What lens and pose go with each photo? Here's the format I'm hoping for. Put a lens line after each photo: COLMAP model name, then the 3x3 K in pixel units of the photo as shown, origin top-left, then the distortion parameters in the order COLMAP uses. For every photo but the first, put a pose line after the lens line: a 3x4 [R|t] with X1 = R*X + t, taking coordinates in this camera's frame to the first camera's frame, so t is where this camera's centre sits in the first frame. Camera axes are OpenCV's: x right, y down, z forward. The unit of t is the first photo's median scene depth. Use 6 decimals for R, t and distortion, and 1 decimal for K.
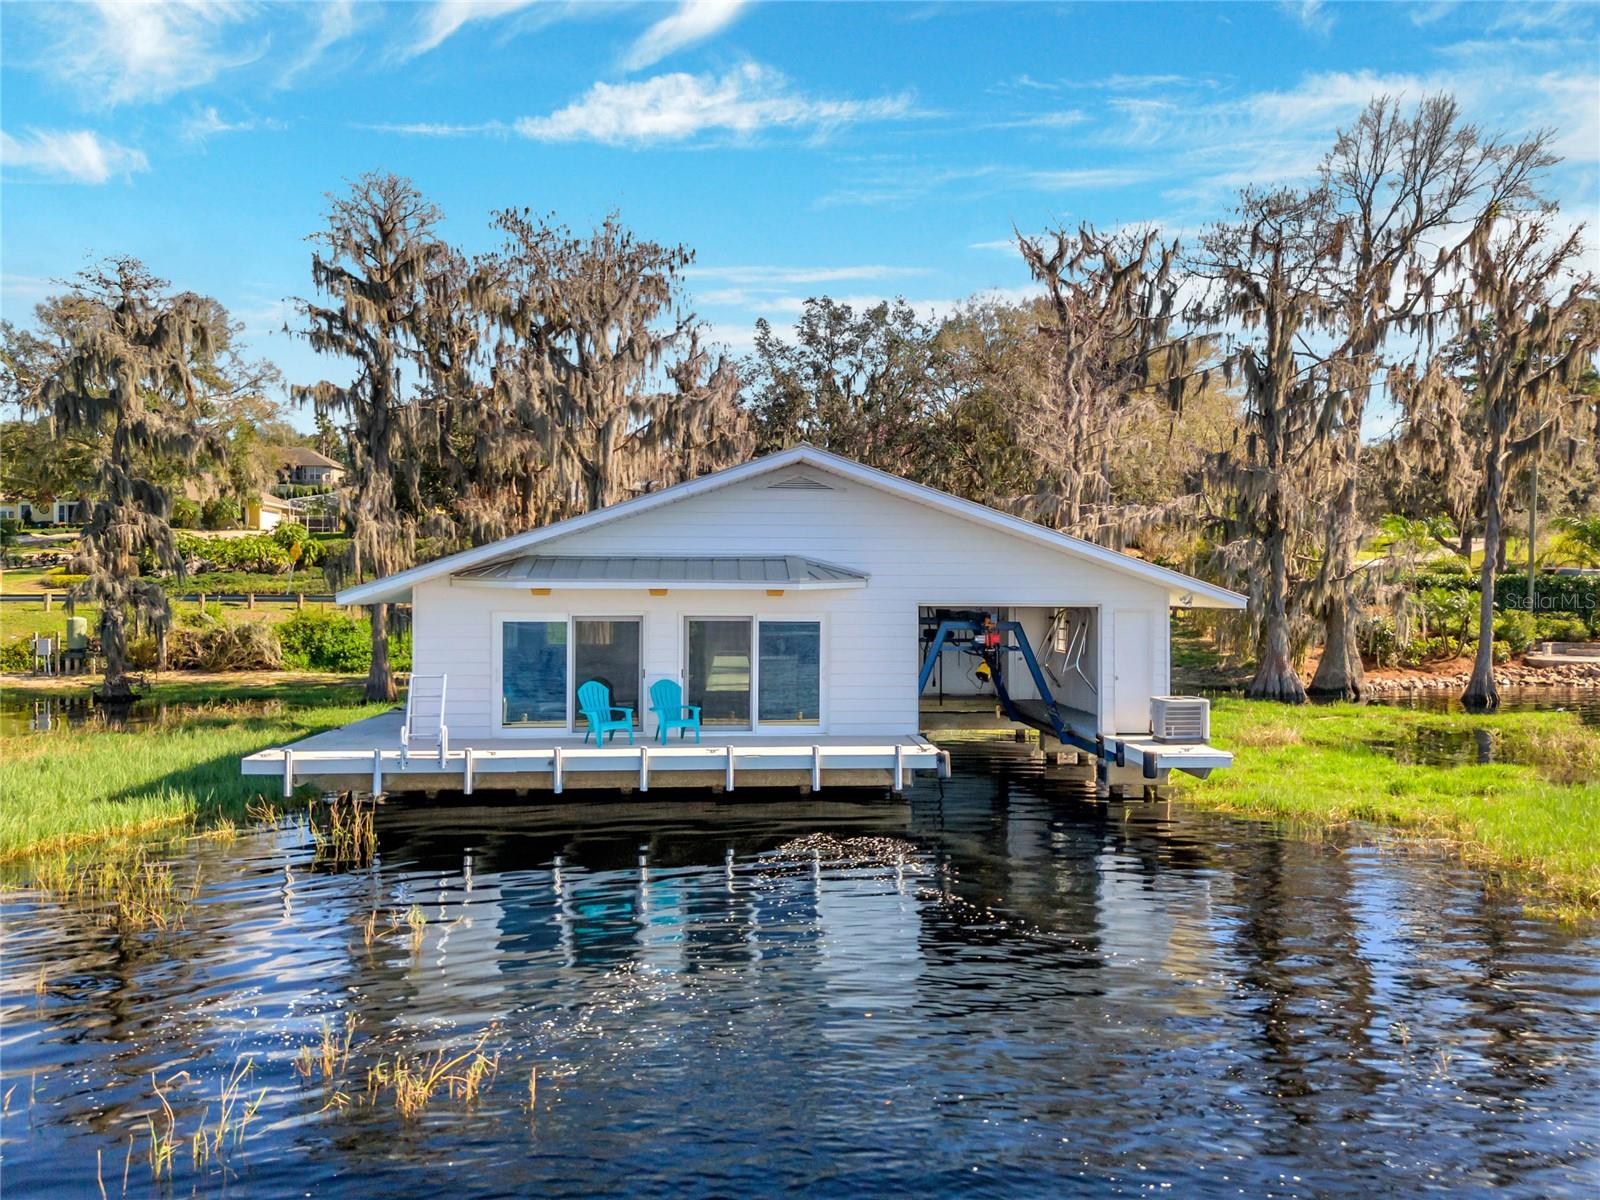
lens RADIAL K [[1210.8, 0, 800.0], [0, 1210.8, 600.0], [0, 0, 1]] dist [0.052363, -0.048941]
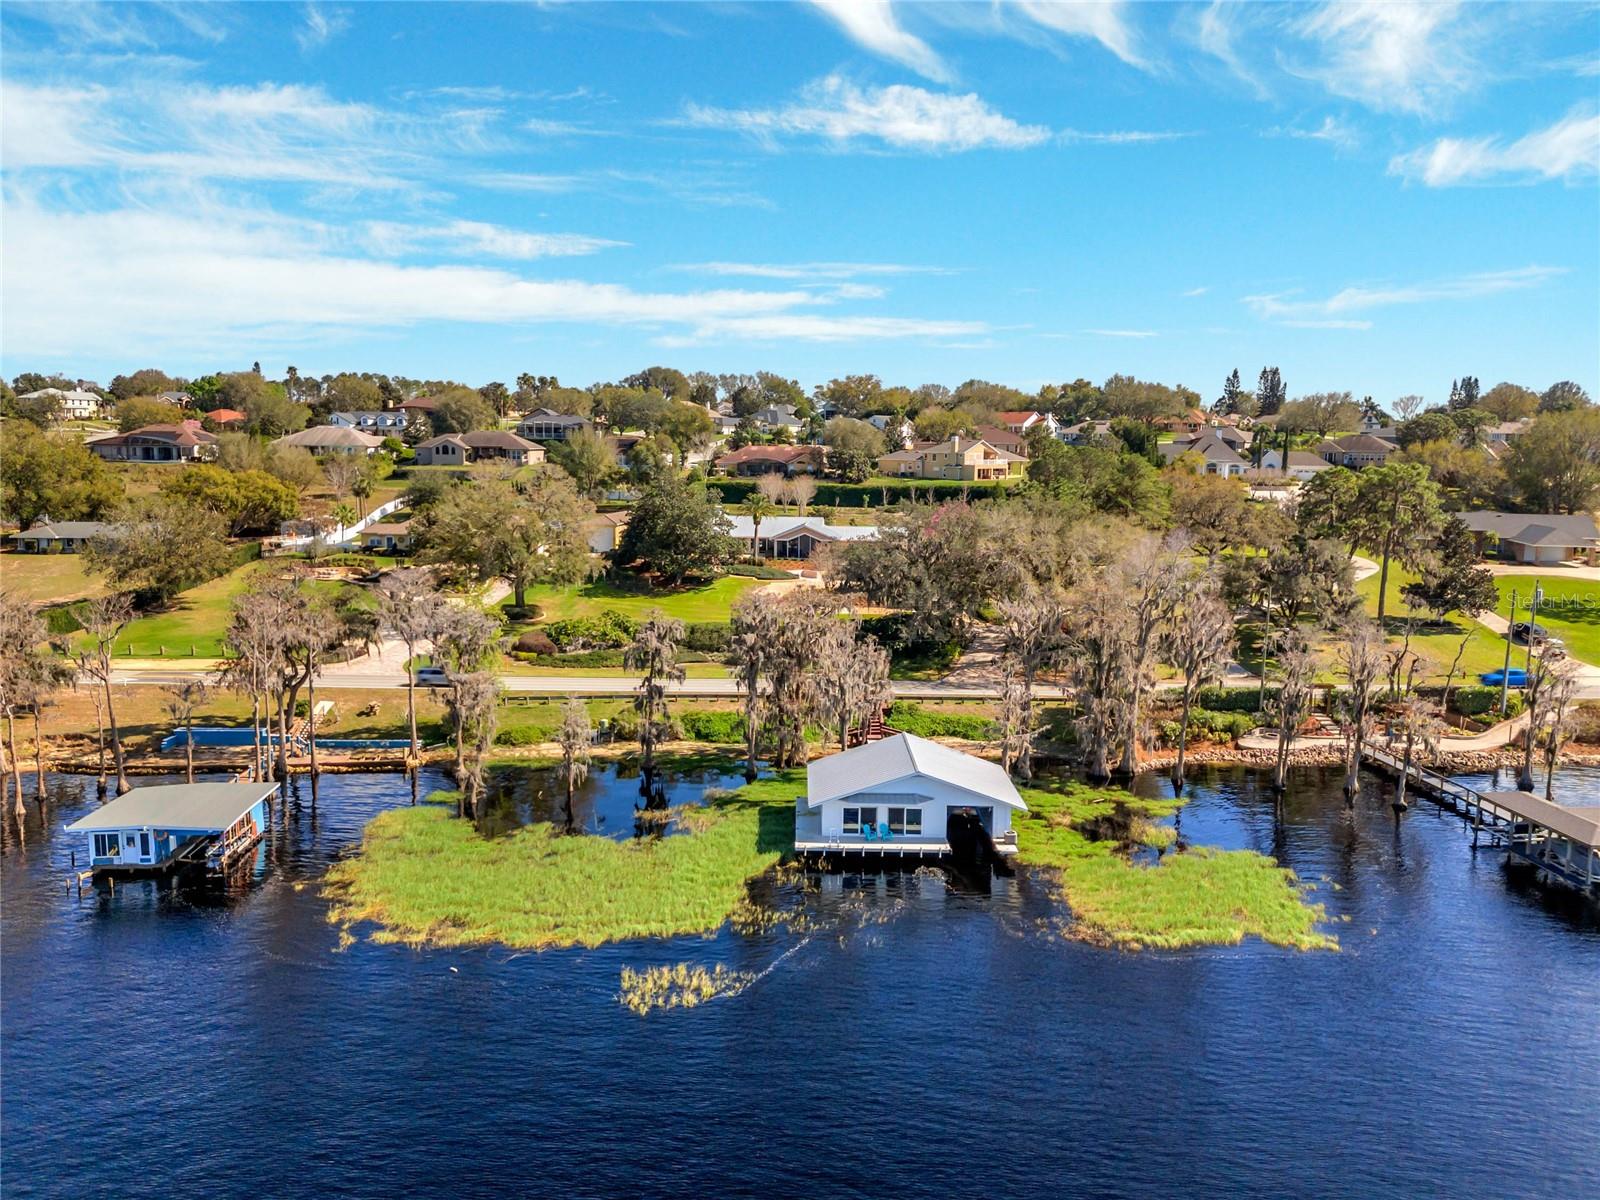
lens RADIAL K [[1215.6, 0, 783.8], [0, 1215.6, 595.3], [0, 0, 1]] dist [0.150797, -0.391377]
pose [[0.997674, 0.012453, -0.067023, -0.173871], [-0.003236, 0.990716, 0.135909, -1.205218], [0.068093, -0.135376, 0.988452, -2.852170]]
